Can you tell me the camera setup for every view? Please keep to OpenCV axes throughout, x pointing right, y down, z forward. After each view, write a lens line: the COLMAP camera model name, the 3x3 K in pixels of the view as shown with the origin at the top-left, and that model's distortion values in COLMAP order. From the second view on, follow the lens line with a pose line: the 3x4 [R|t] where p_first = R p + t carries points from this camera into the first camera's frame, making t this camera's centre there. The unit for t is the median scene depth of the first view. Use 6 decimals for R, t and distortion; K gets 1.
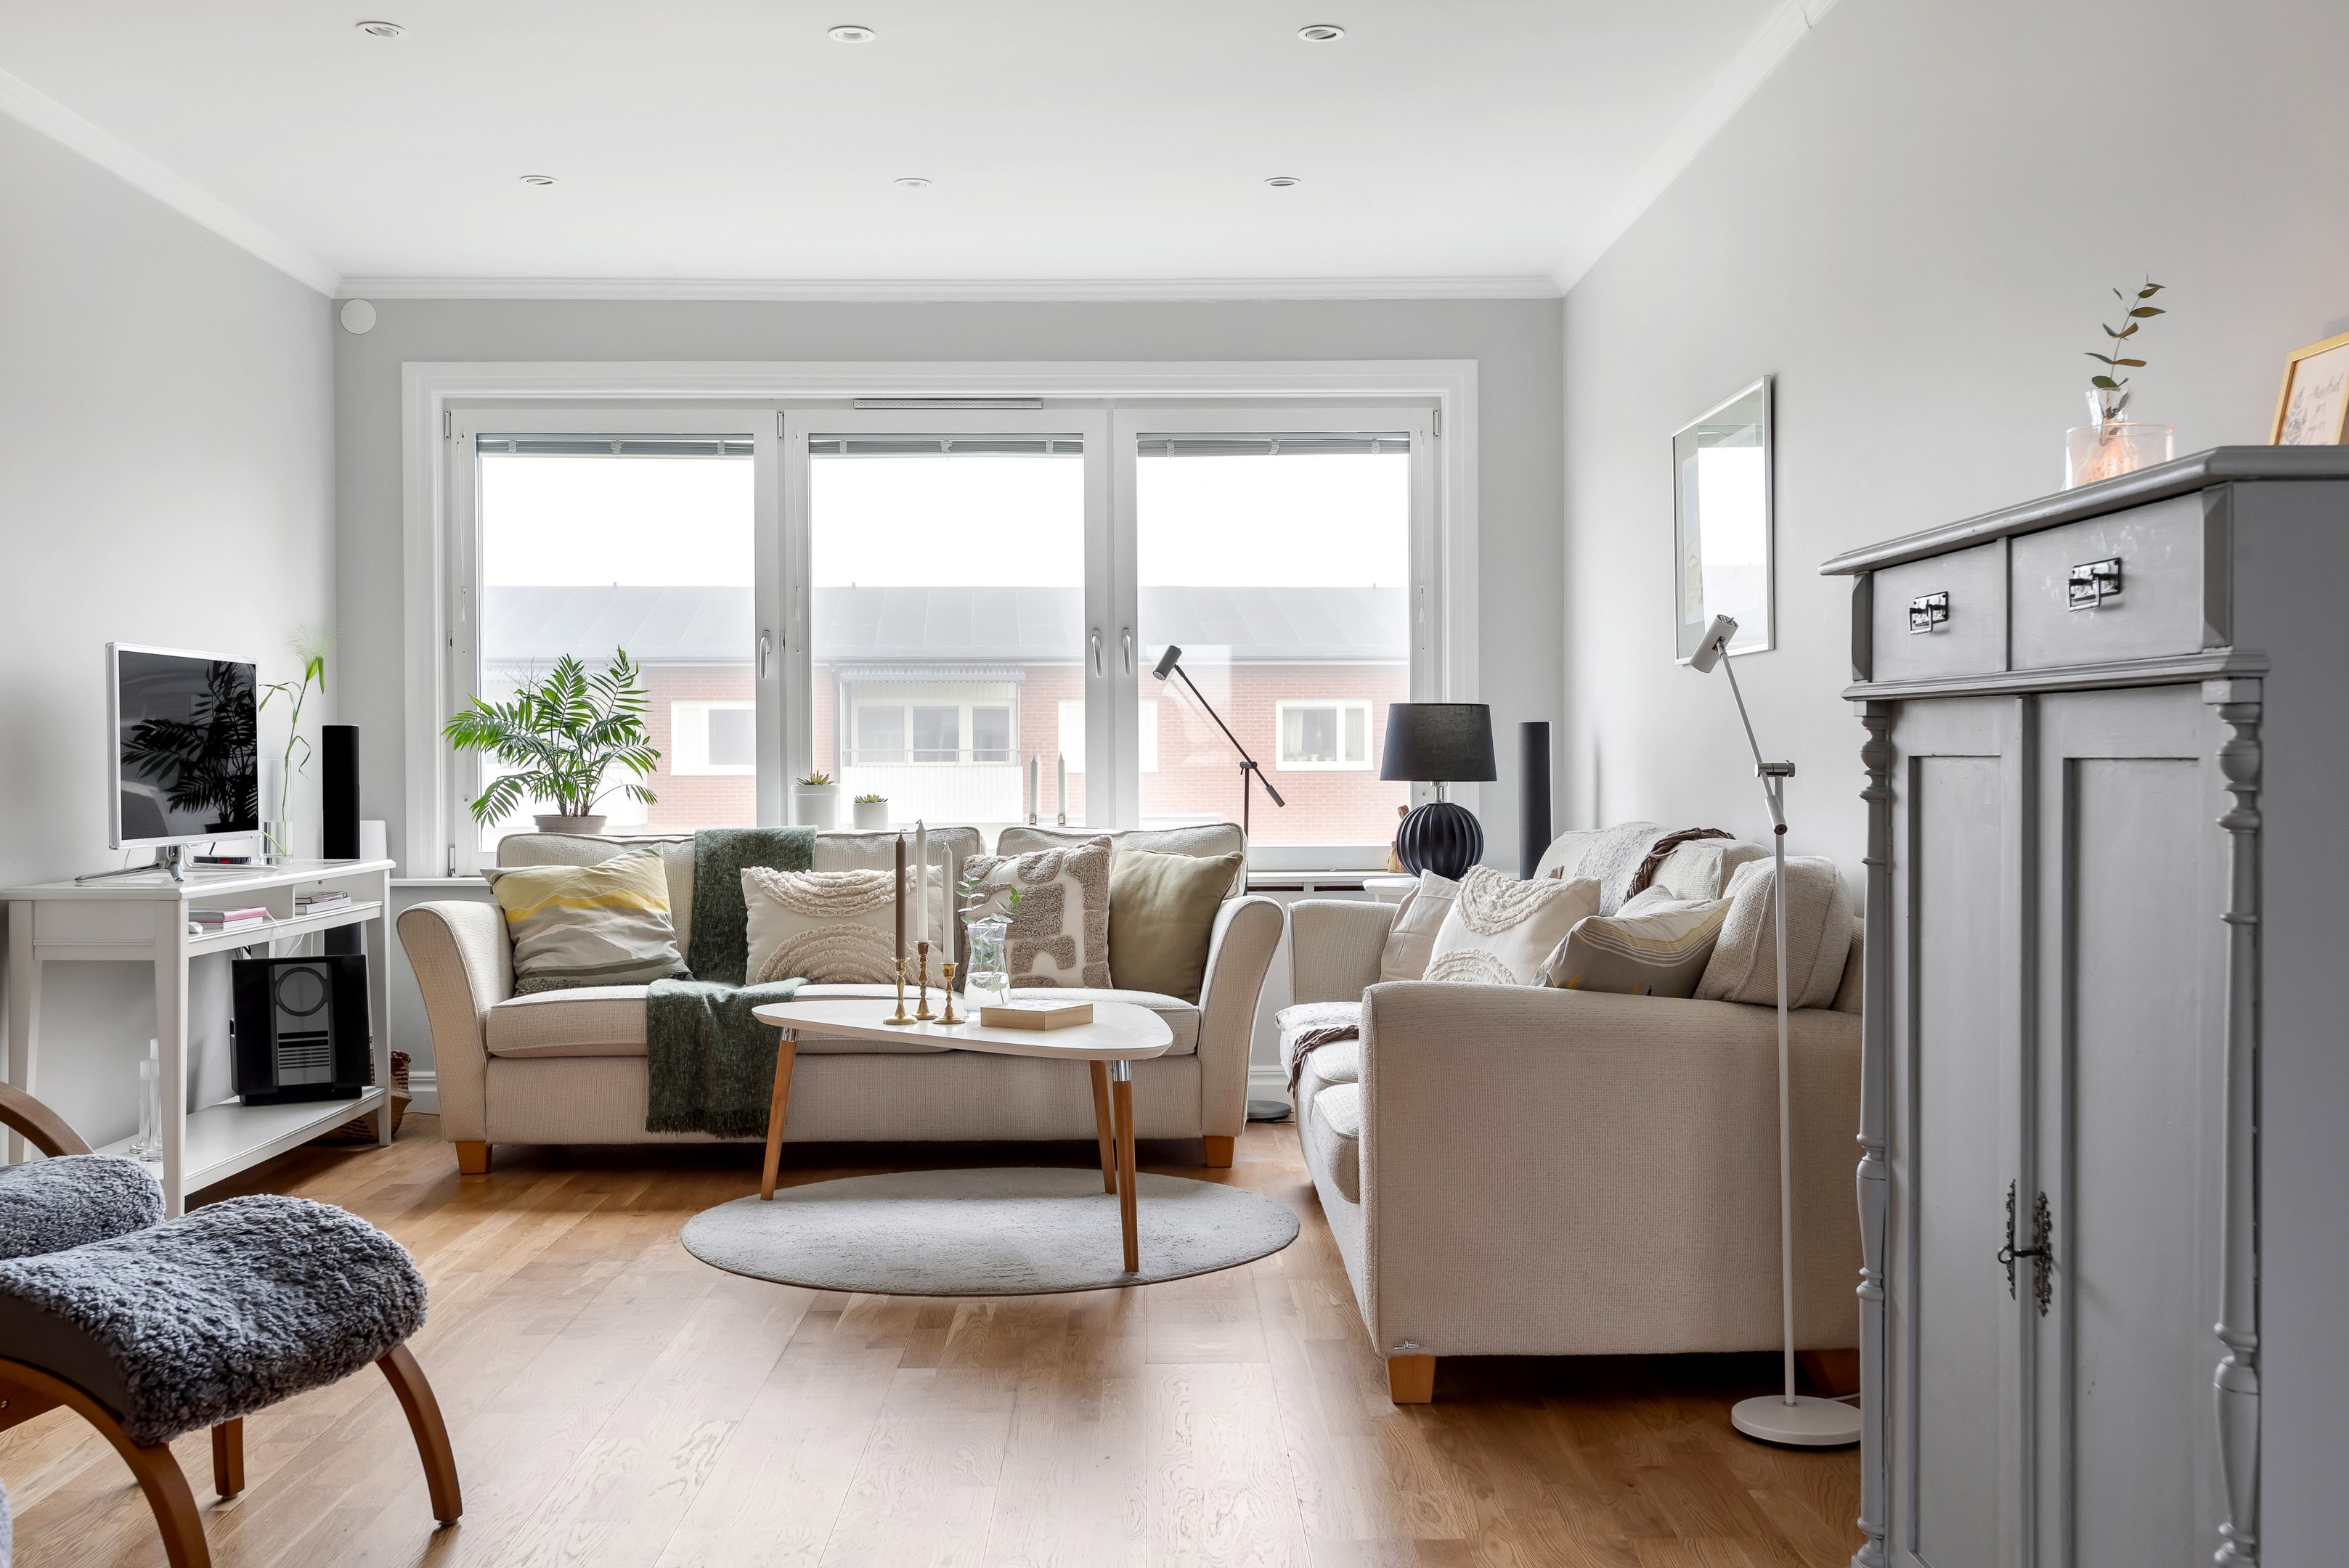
lens RADIAL K [[2195.9, 0, 1169.7], [0, 2195.9, 783.2], [0, 0, 1]] dist [-0.009650, -0.001832]
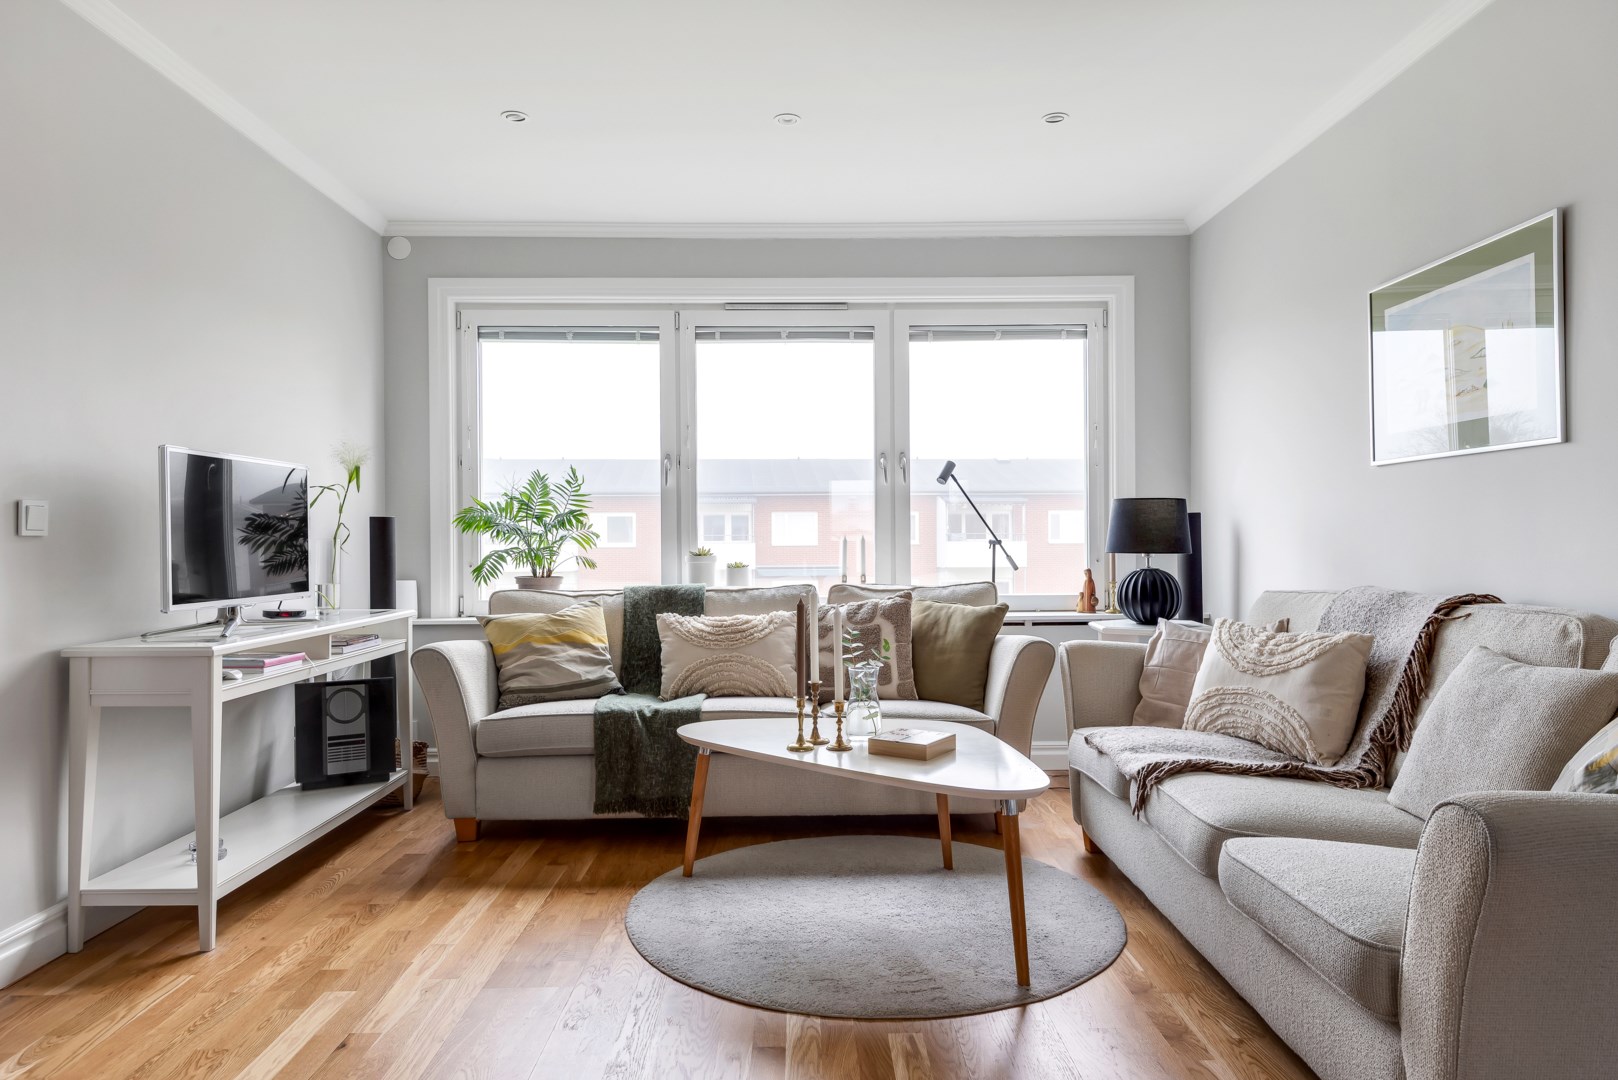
lens RADIAL K [[984.6, 0, 809.0], [0, 984.6, 540.0], [0, 0, 1]] dist [0.008498, -0.000343]
pose [[0.999992, -0.002433, -0.003324, -0.093515], [0.002399, 0.999945, -0.010244, -0.003437], [0.003349, 0.010236, 0.999942, 0.353688]]
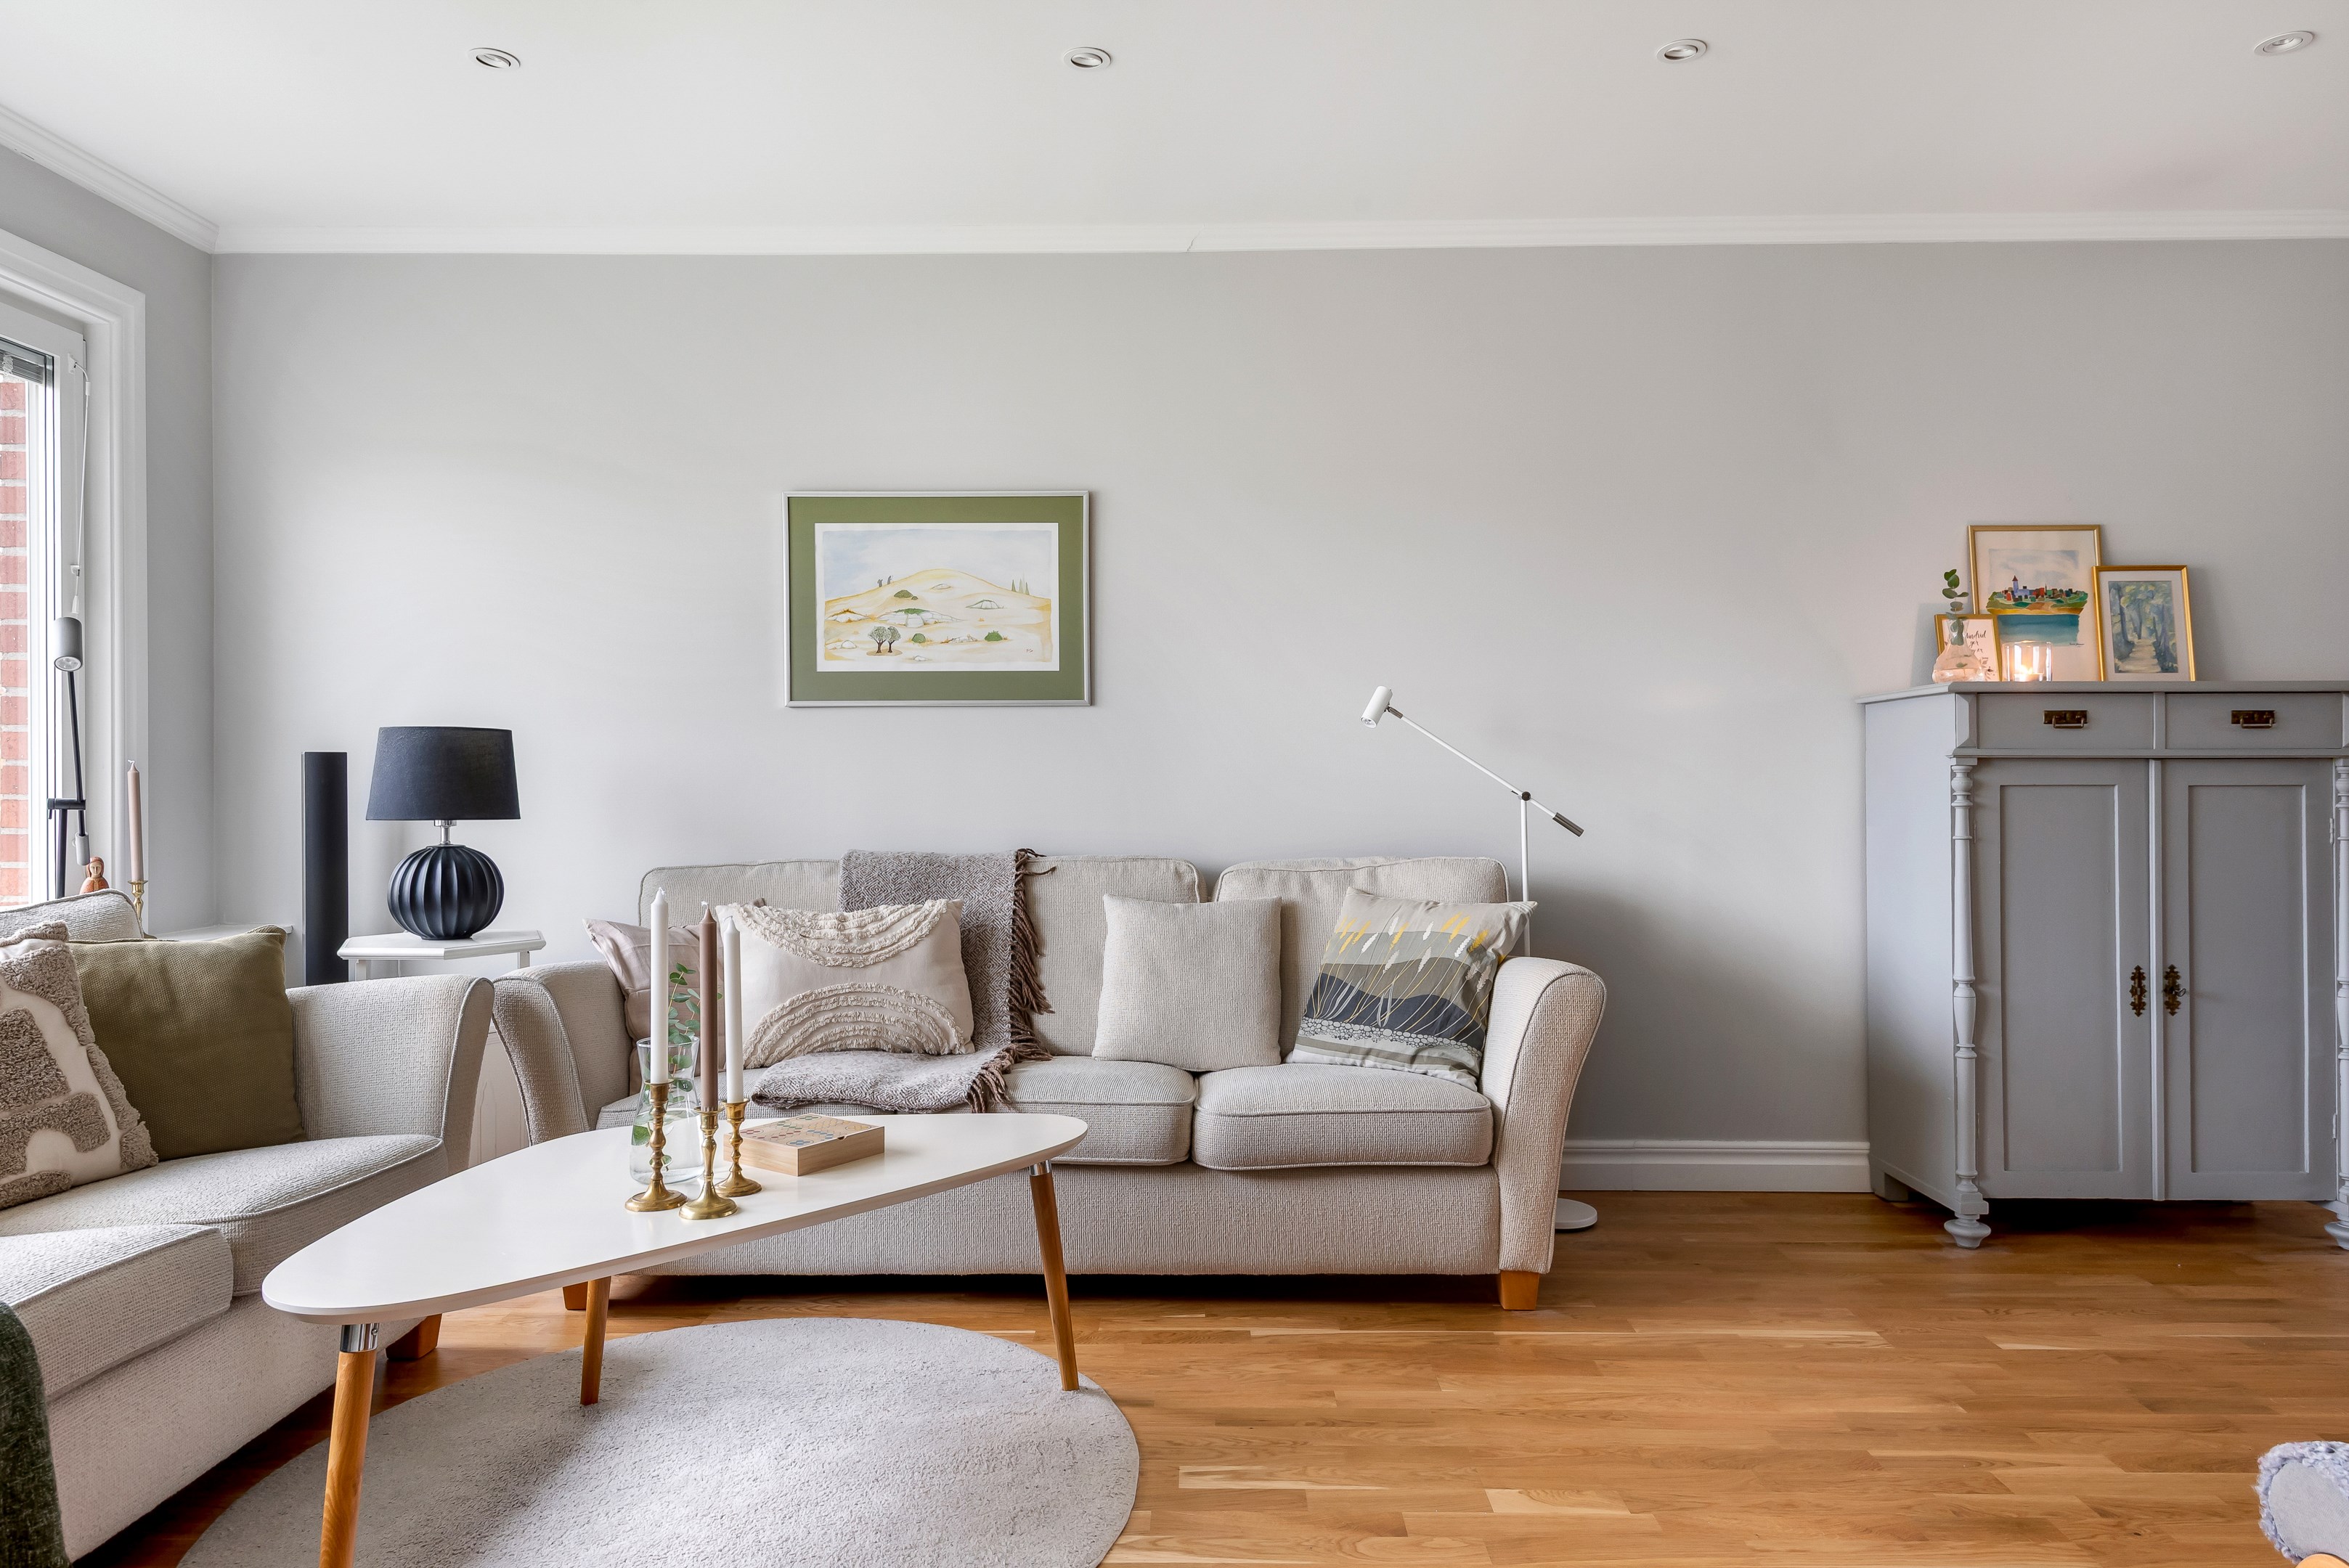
lens RADIAL K [[1467.0, 0, 1174.5], [0, 1467.0, 784.0], [0, 0, 1]] dist [0.029845, -0.021866]
pose [[0.038593, 0.006188, 0.999236, -0.432269], [0.015444, 0.999858, -0.006788, -0.006605], [-0.999136, 0.015695, 0.038492, 0.684893]]
